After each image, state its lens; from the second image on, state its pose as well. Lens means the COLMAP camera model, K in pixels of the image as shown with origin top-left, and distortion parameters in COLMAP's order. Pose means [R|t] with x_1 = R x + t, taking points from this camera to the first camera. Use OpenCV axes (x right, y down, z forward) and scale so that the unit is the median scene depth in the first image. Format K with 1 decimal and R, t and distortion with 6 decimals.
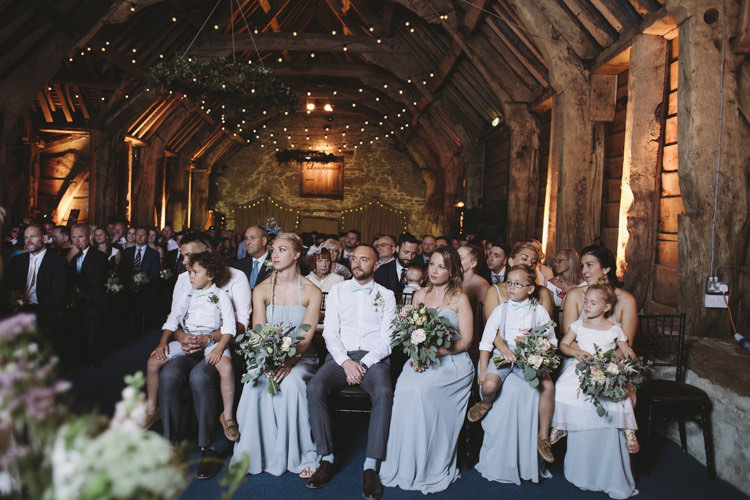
lens RADIAL K [[589.7, 0, 375.0], [0, 589.7, 250.0], [0, 0, 1]] dist [-0.107257, 0.155670]
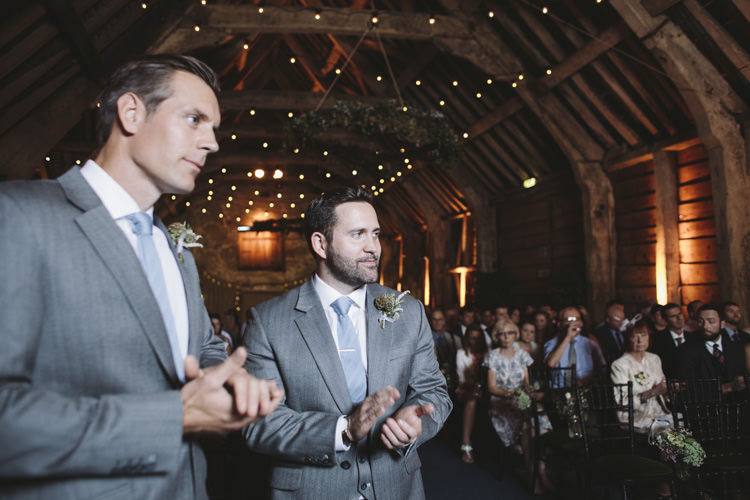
lens RADIAL K [[589.7, 0, 375.0], [0, 589.7, 250.0], [0, 0, 1]] dist [-0.107257, 0.155670]
pose [[0.971555, -0.040754, 0.233281, -0.175290], [0.067284, 0.991989, -0.106918, -0.012817], [-0.227055, 0.119573, 0.966514, 0.080203]]
